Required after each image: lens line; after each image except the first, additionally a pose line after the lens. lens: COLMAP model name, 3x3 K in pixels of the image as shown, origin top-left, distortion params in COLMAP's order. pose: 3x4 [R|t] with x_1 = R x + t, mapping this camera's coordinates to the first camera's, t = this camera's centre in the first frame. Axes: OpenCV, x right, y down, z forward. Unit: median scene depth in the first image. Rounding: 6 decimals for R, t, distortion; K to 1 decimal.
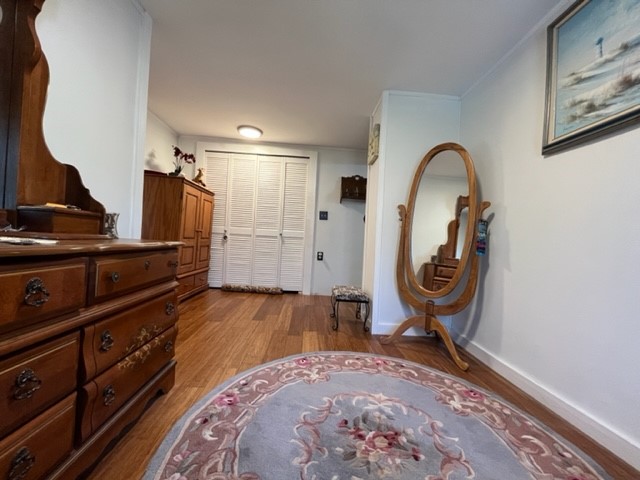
lens RADIAL K [[261.2, 0, 320.1], [0, 261.2, 240.6], [0, 0, 1]] dist [0.001241, 0.000093]
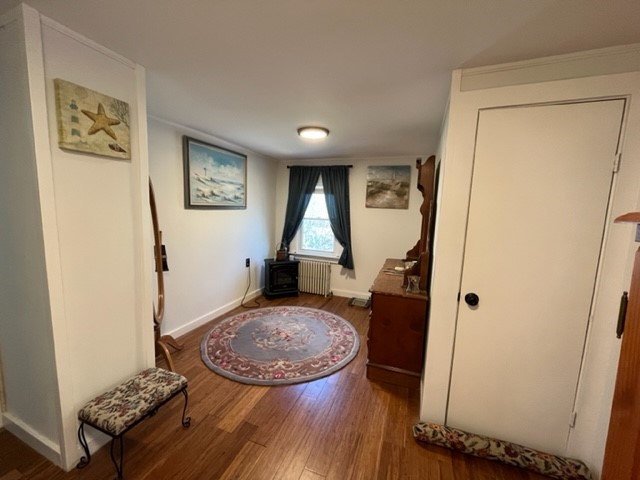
lens RADIAL K [[261.2, 0, 316.9], [0, 261.2, 239.2], [0, 0, 1]] dist [0.001241, 0.000093]
pose [[-0.910850, -0.128529, 0.392215, -0.827000], [-0.083464, 0.988003, 0.129937, -0.472196], [-0.404210, 0.085617, -0.910650, 2.581341]]
